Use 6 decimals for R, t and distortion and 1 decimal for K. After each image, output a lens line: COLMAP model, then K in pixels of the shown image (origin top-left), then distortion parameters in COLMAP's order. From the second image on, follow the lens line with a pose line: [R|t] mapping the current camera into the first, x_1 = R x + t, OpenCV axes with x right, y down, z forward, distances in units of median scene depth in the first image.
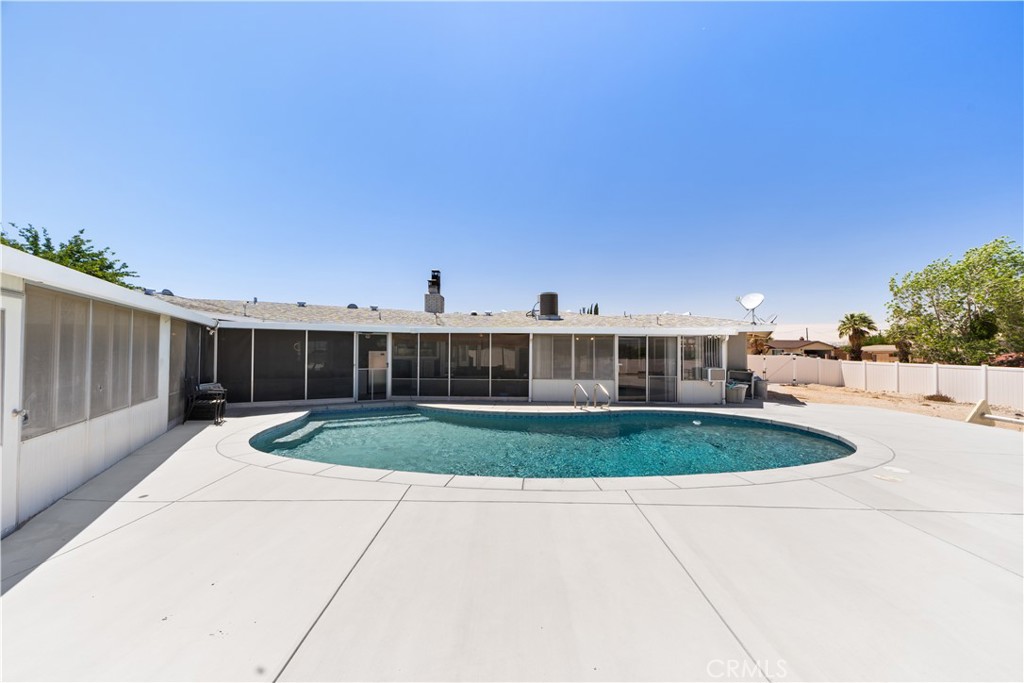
lens RADIAL K [[396.8, 0, 516.8], [0, 396.8, 342.7], [0, 0, 1]] dist [0.001001, 0.000020]
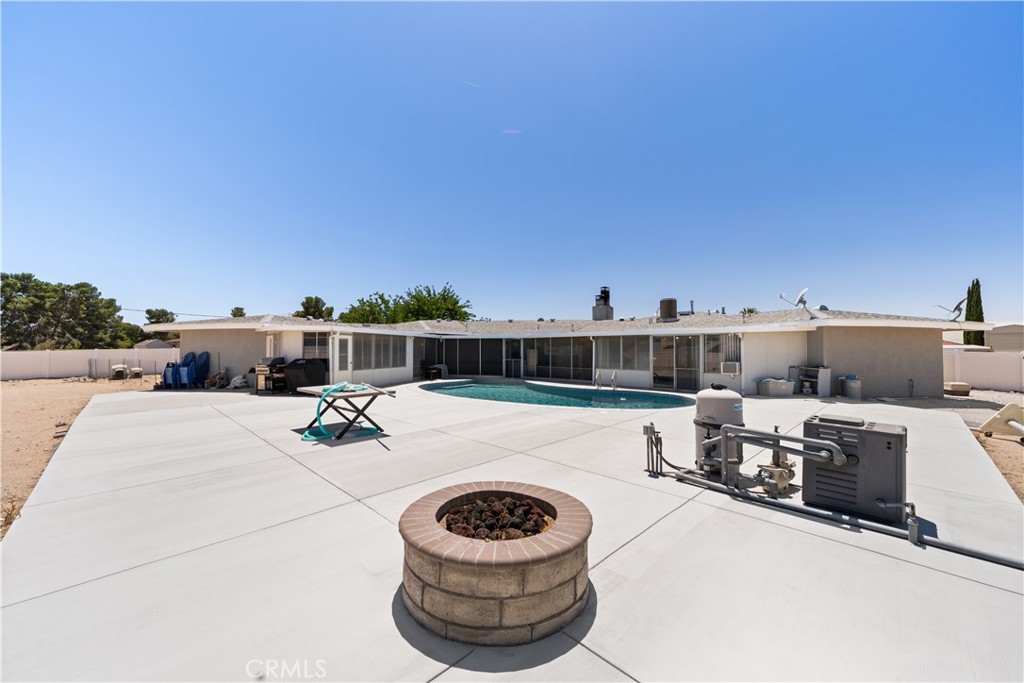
lens RADIAL K [[396.8, 0, 509.2], [0, 396.8, 345.8], [0, 0, 1]] dist [0.001001, 0.000020]
pose [[0.726852, -0.010760, -0.686709, 0.781686], [0.013492, 0.999908, -0.001386, 0.009024], [0.686661, -0.008258, 0.726931, -0.241498]]
